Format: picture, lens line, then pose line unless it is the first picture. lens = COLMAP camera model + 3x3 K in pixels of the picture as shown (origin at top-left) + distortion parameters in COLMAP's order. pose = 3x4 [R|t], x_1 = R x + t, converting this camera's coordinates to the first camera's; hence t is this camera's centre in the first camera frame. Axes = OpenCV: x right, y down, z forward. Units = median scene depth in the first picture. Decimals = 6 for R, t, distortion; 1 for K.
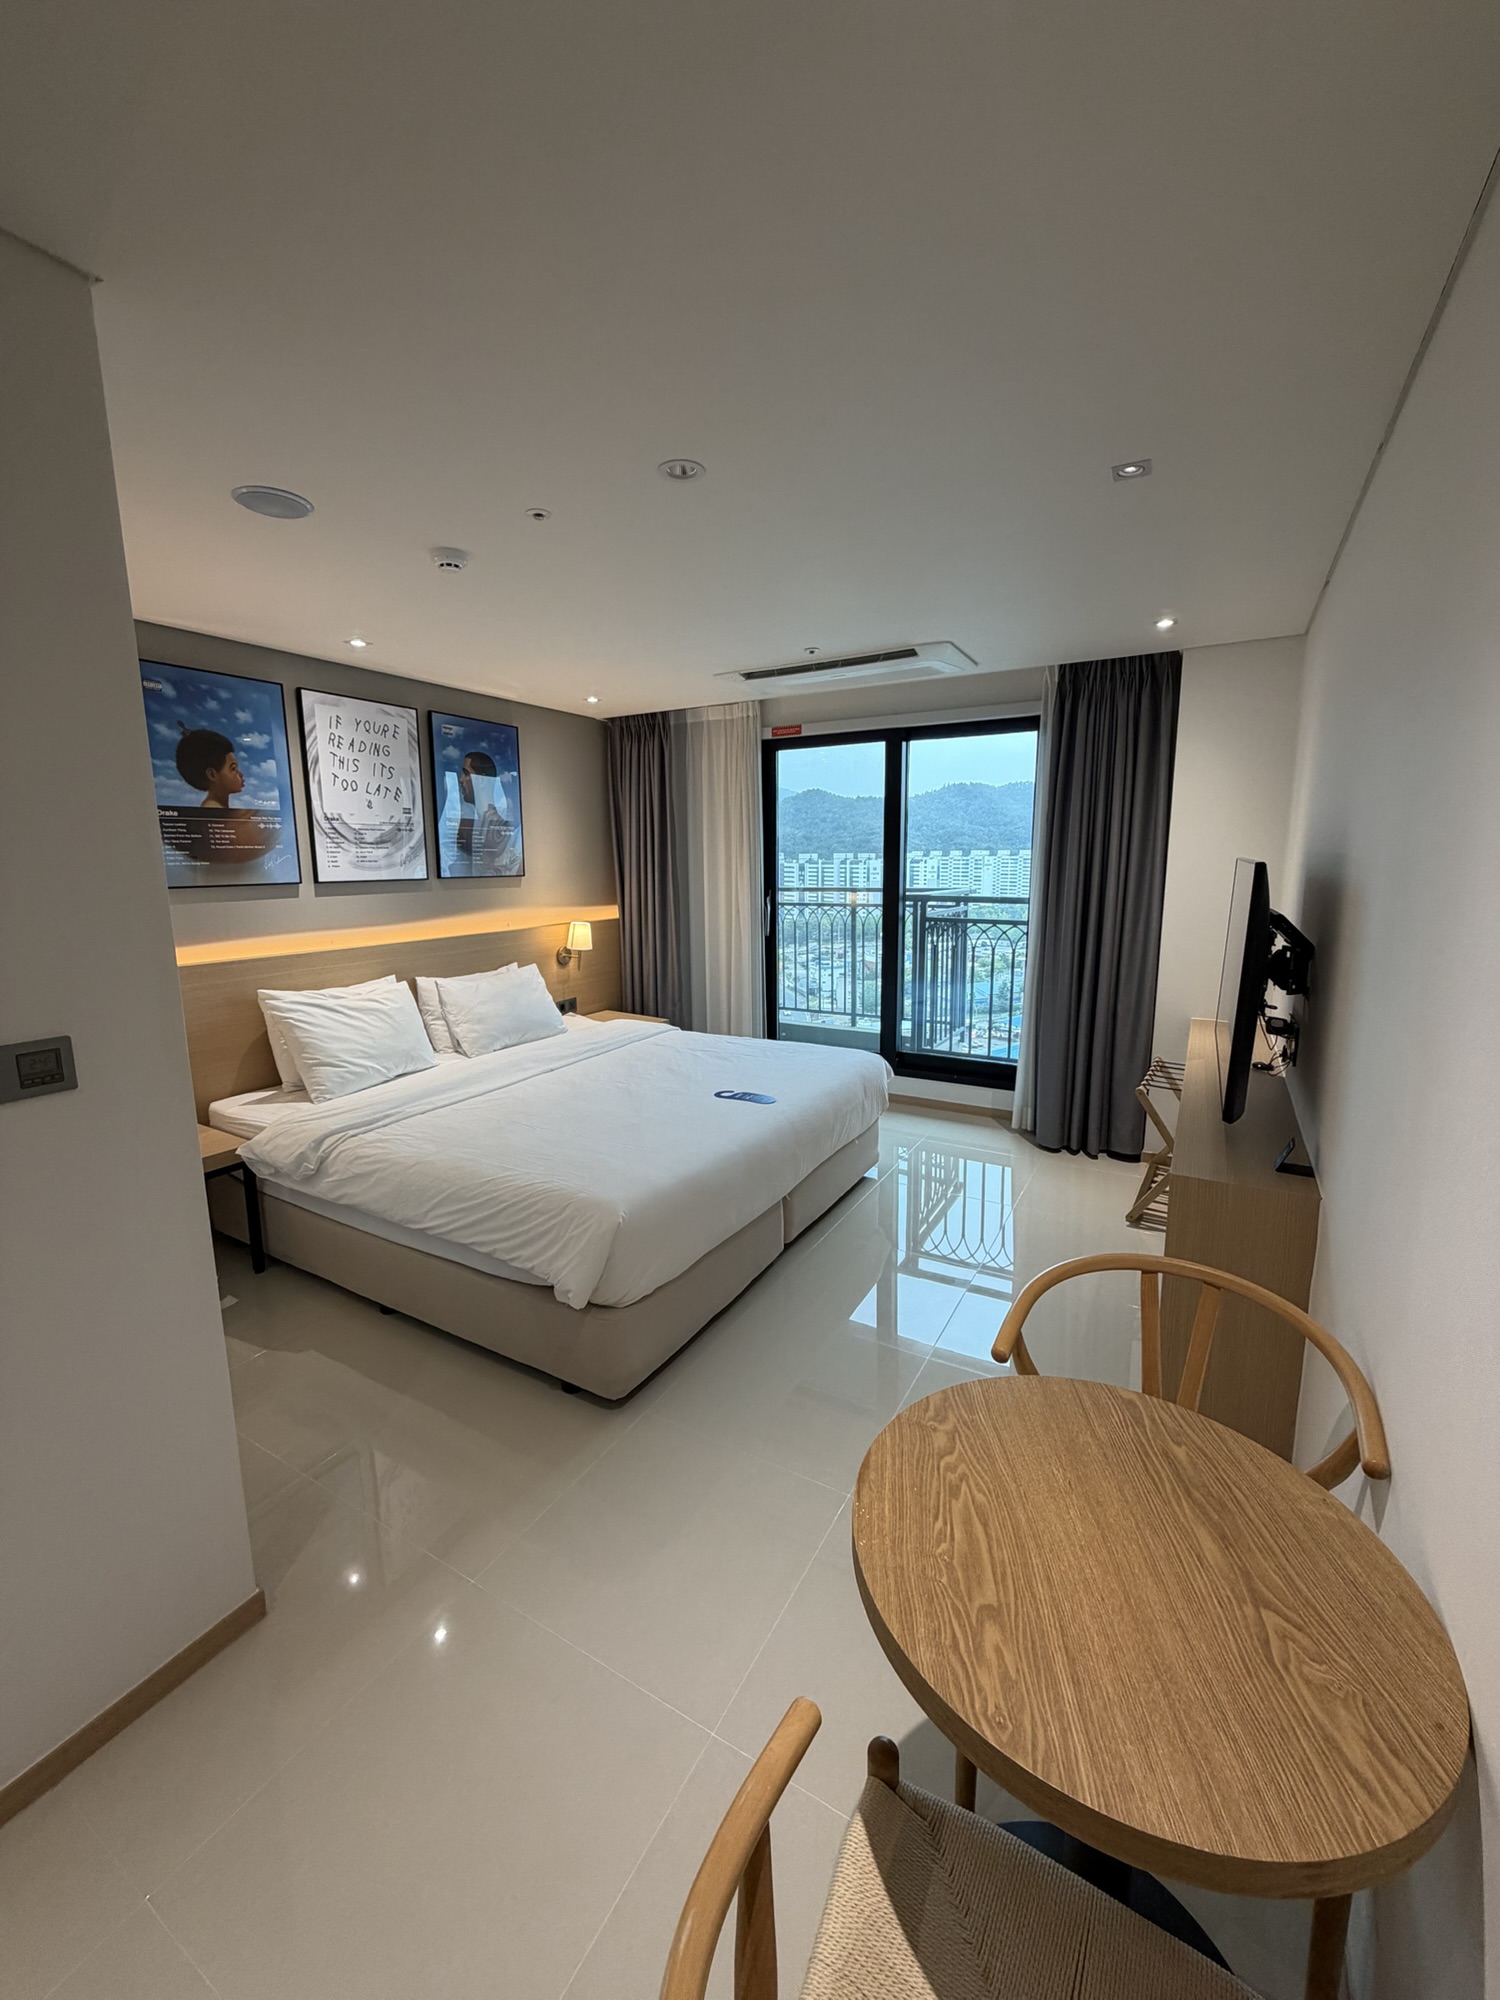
lens RADIAL K [[808.0, 0, 750.0], [0, 808.0, 1000.0], [0, 0, 1]] dist [-0.000599, 0.000043]
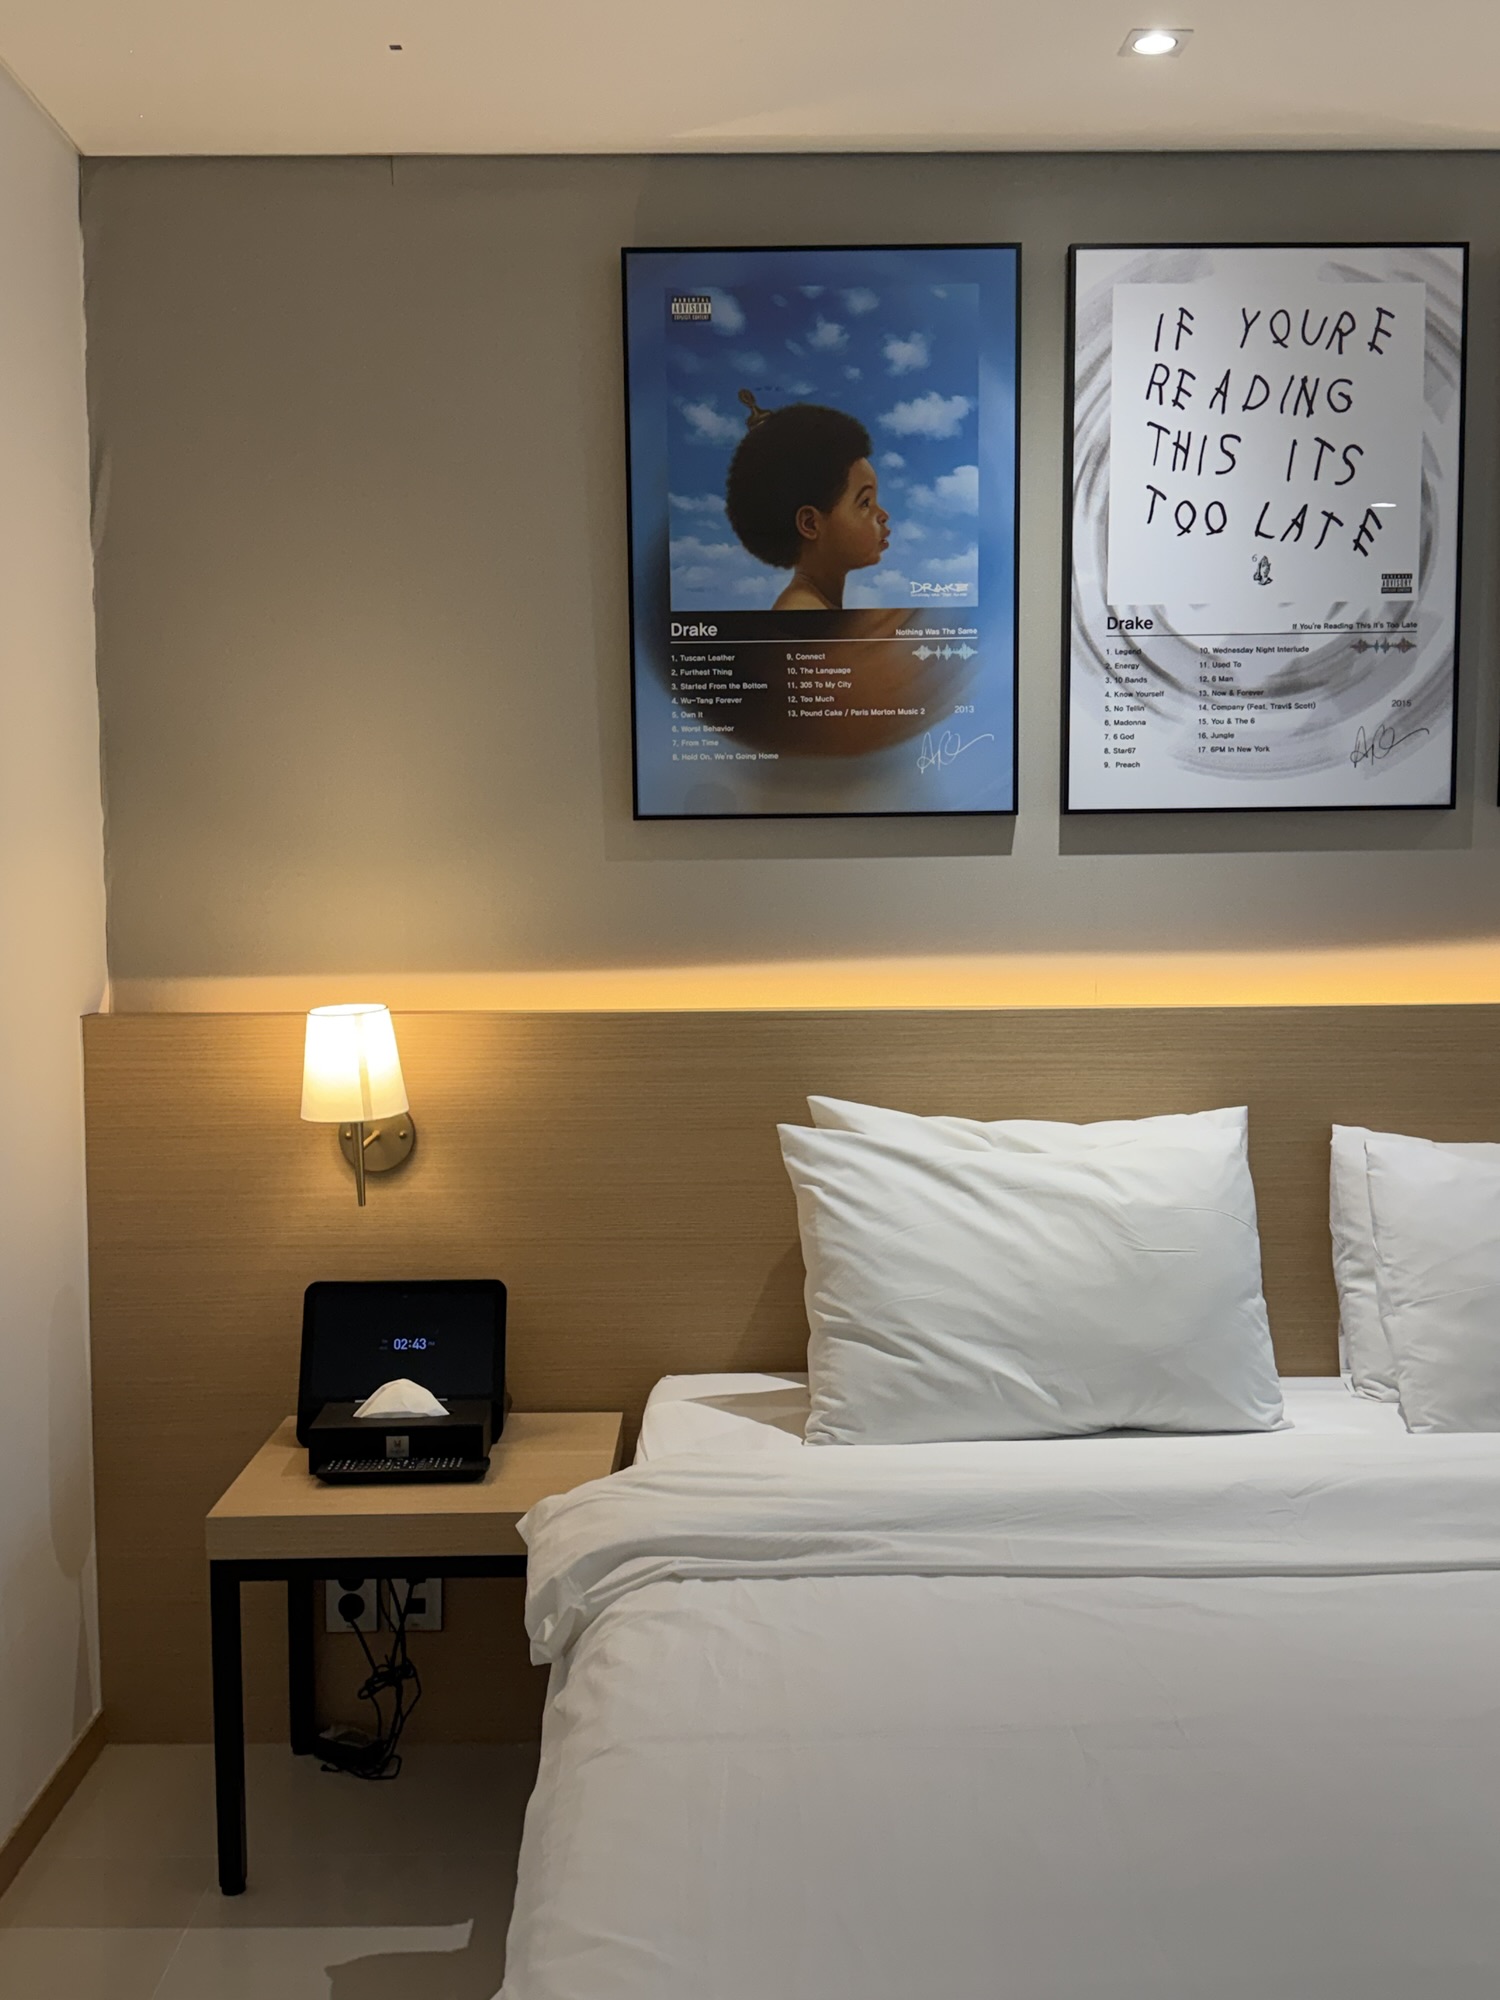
lens RADIAL K [[2030.5, 0, 750.0], [0, 2030.5, 1000.0], [0, 0, 1]] dist [0.264480, -0.597975]
pose [[0.522289, 0.058450, -0.850763, 0.133431], [-0.145859, 0.989070, -0.021591, -0.027067], [0.840202, 0.135368, 0.525106, 0.426152]]
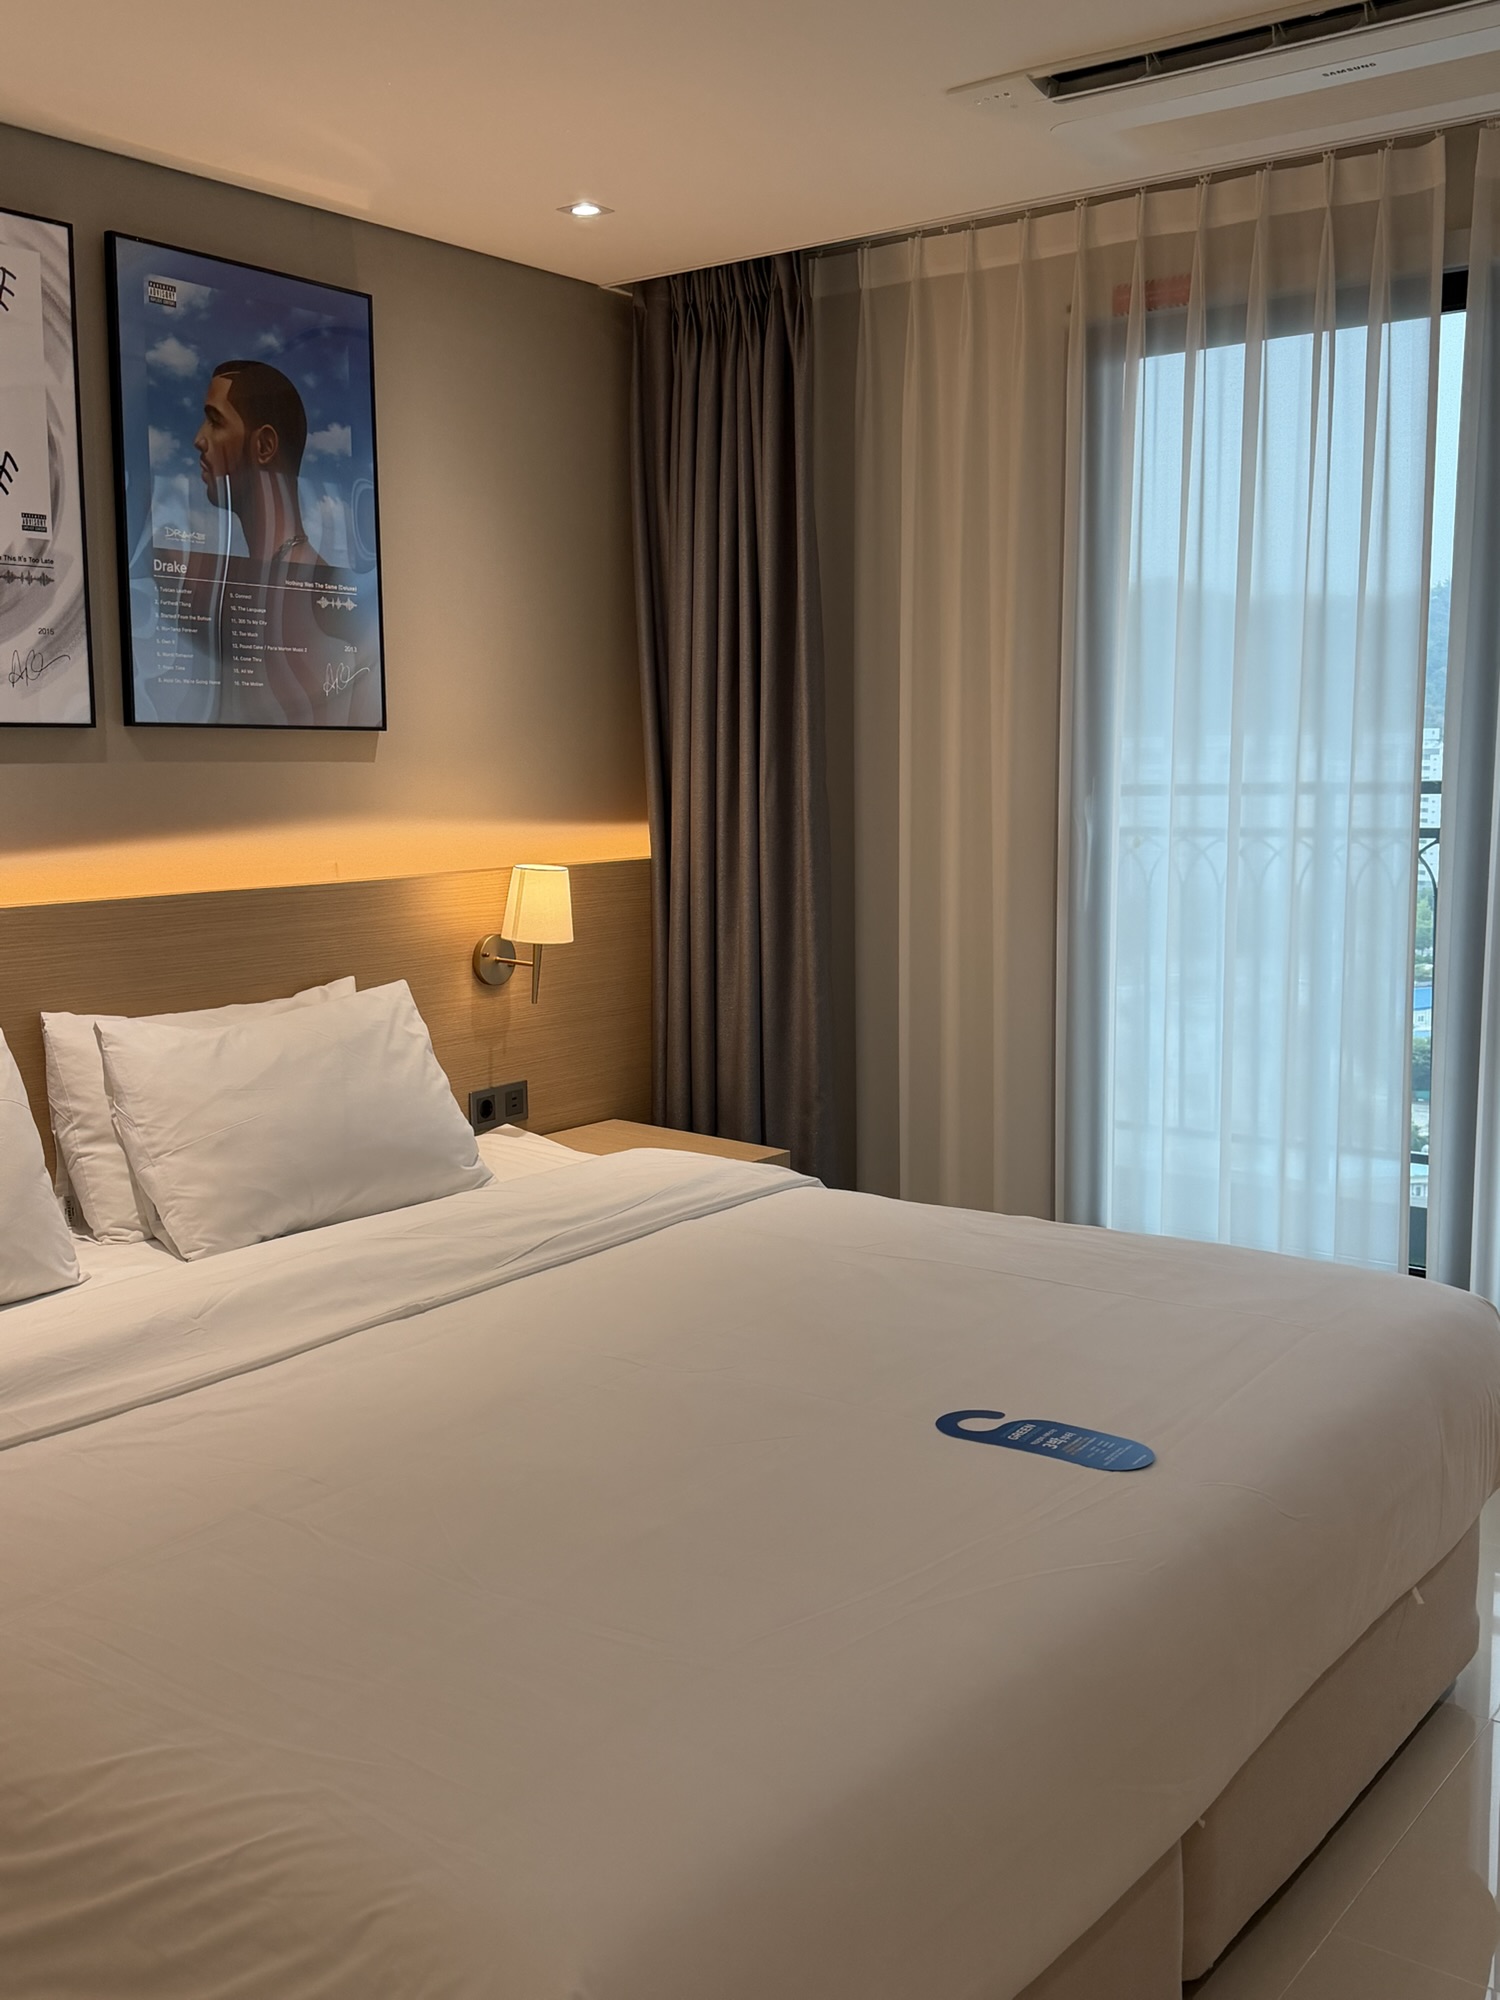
lens RADIAL K [[1996.2, 0, 750.0], [0, 1996.2, 1000.0], [0, 0, 1]] dist [0.144063, -0.300258]
pose [[0.992457, 0.016125, -0.121526, -0.020764], [-0.021667, 0.998778, -0.044414, -0.002616], [0.120661, 0.046712, 0.991594, 0.212922]]
